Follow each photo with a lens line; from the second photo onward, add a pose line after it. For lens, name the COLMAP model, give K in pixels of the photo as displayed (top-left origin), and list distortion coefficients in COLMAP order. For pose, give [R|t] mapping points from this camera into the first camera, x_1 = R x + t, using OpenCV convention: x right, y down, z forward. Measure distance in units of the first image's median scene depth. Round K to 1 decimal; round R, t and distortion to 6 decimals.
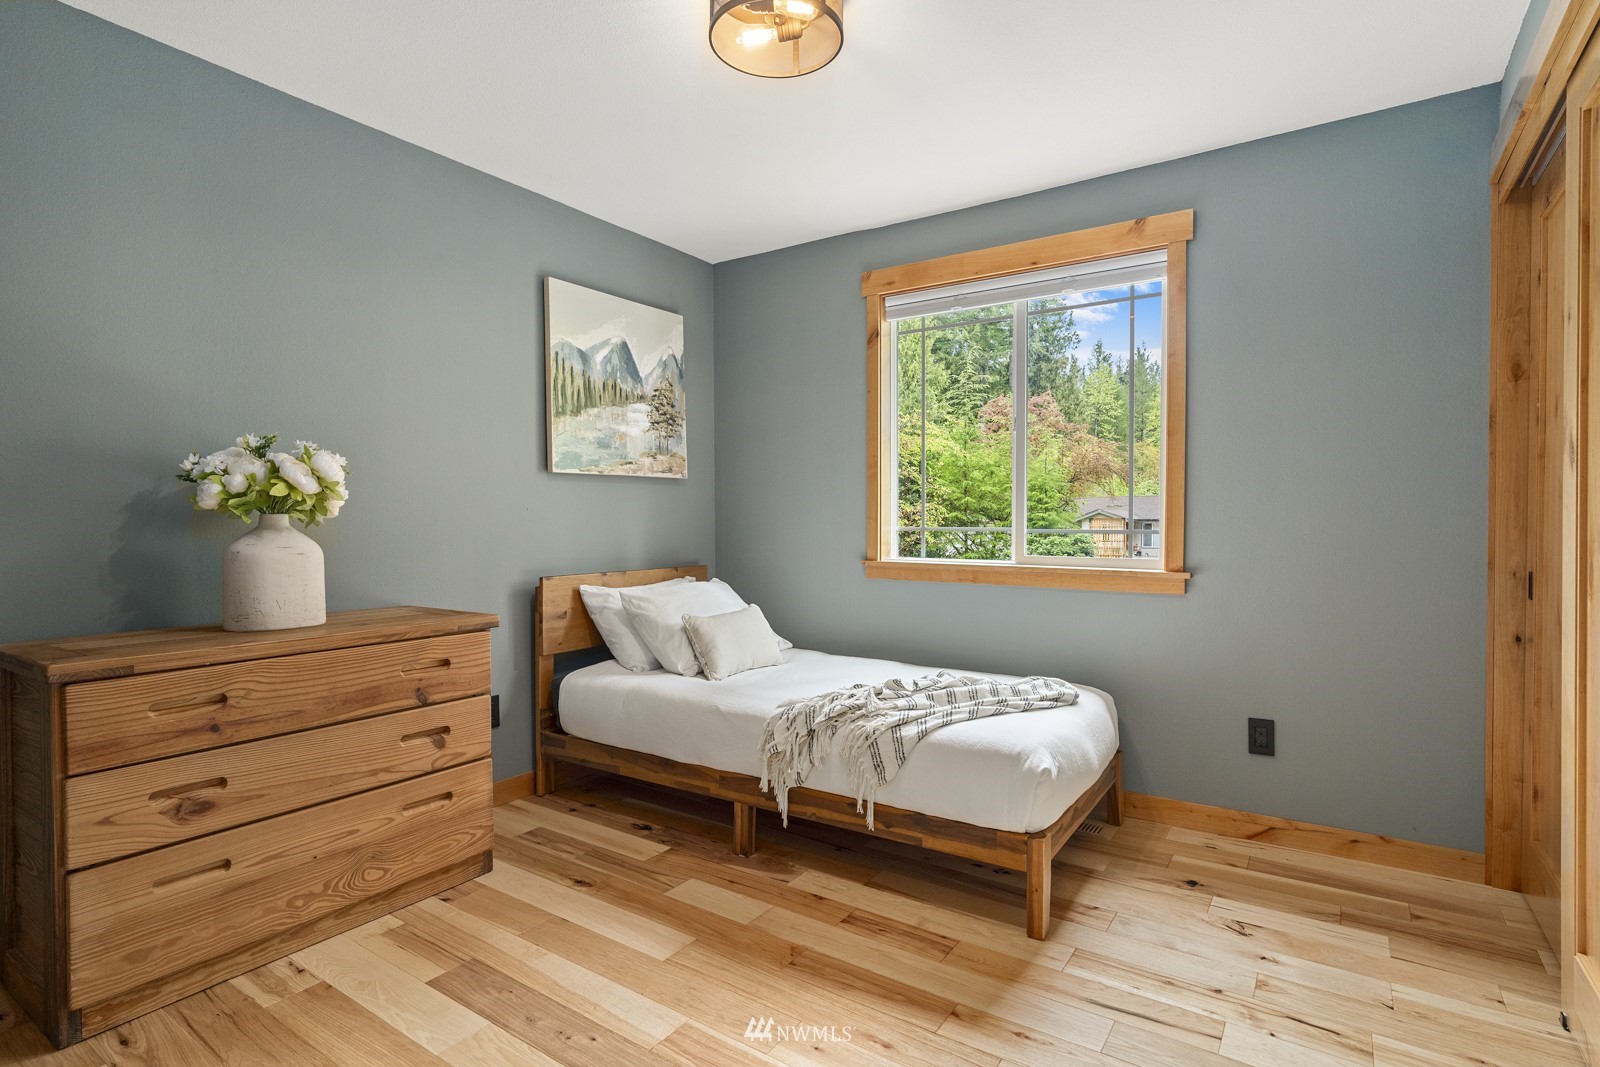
lens RADIAL K [[816.7, 0, 787.1], [0, 816.7, 532.7], [0, 0, 1]] dist [-0.003298, -0.000895]
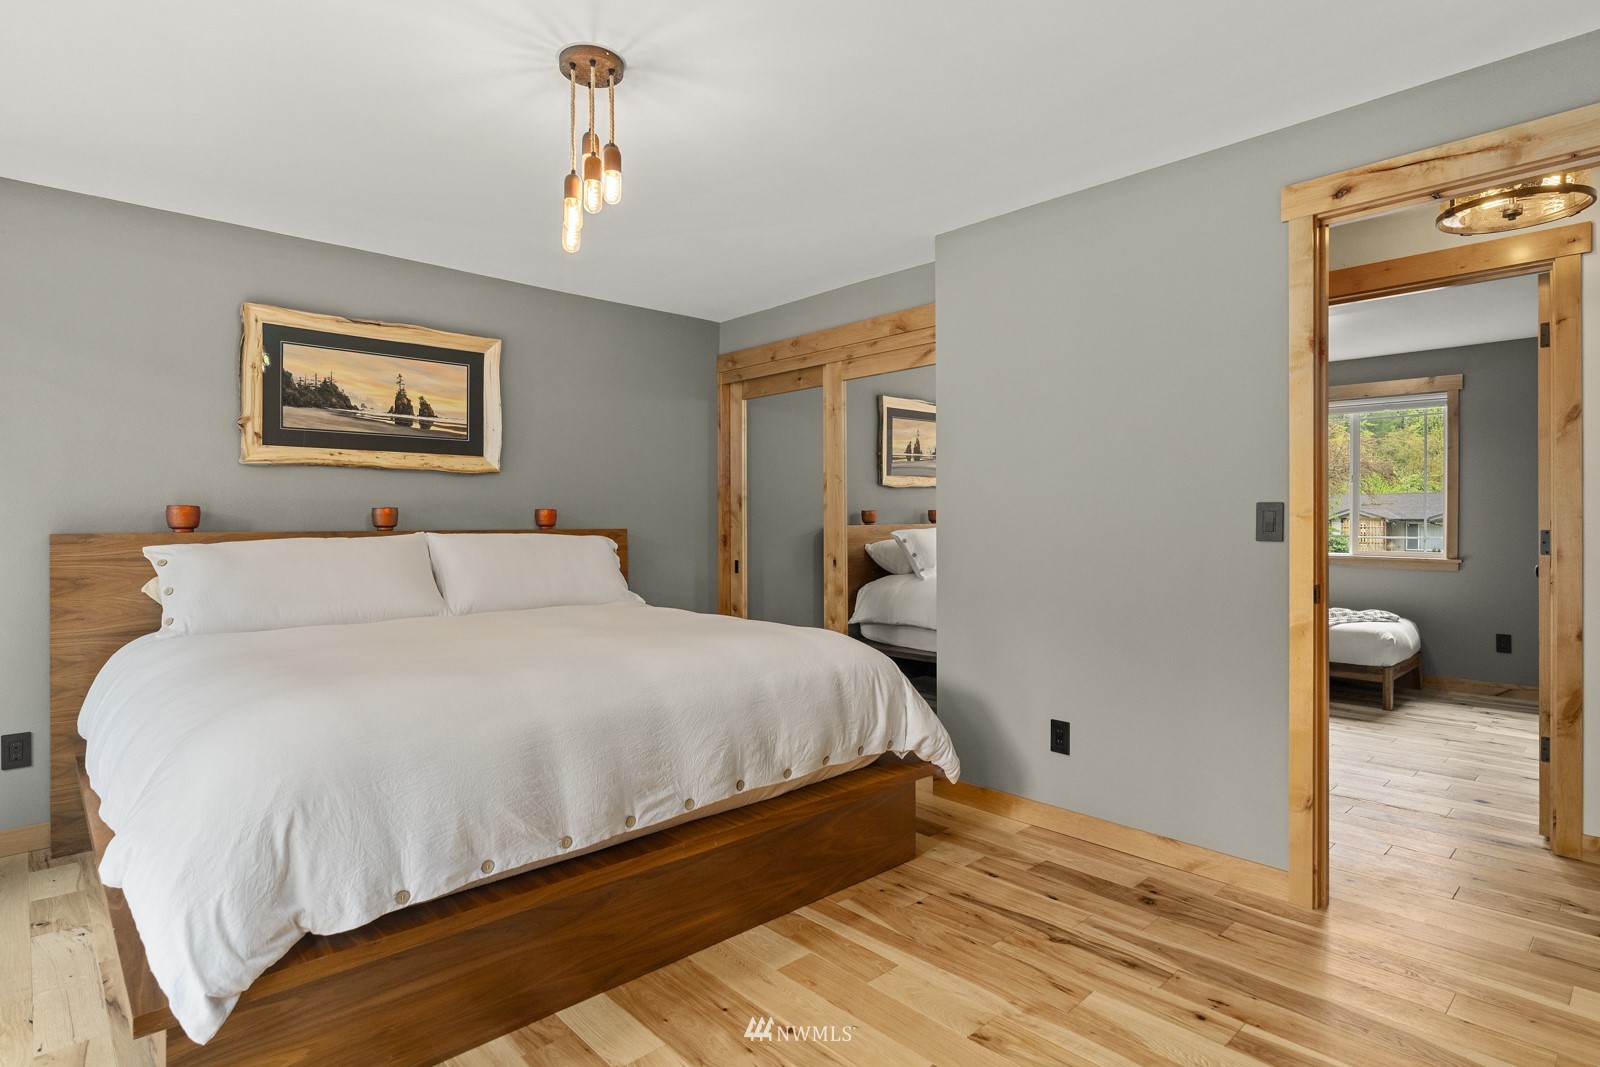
lens RADIAL K [[816.7, 0, 810.7], [0, 816.7, 524.6], [0, 0, 1]] dist [-0.003298, -0.000895]
pose [[0.976172, -0.000234, -0.216997, -0.617685], [-0.001828, 0.999955, -0.009301, -0.013120], [0.216990, 0.009476, 0.976128, -1.271767]]
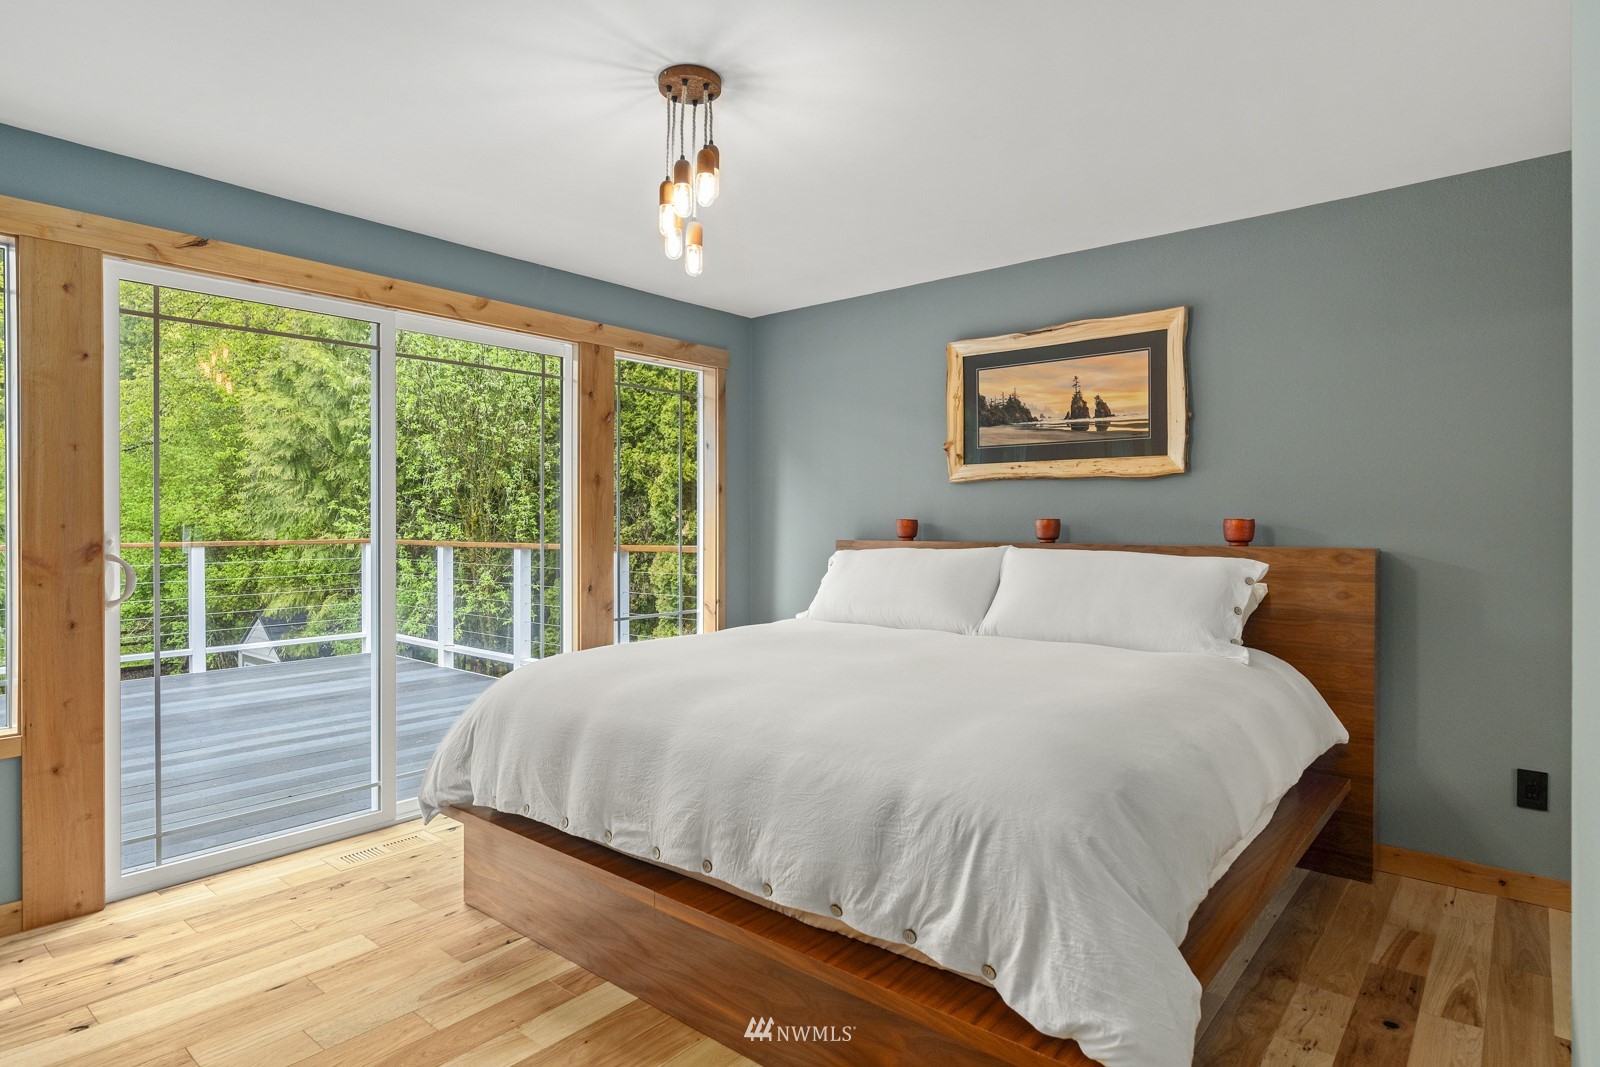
lens RADIAL K [[879.0, 0, 799.0], [0, 879.0, 531.1], [0, 0, 1]] dist [-0.005870, -0.000235]
pose [[-0.098940, 0.010830, -0.995034, 1.285504], [-0.015288, 0.999806, 0.012402, -0.146622], [0.994976, 0.016439, -0.098755, 2.539325]]
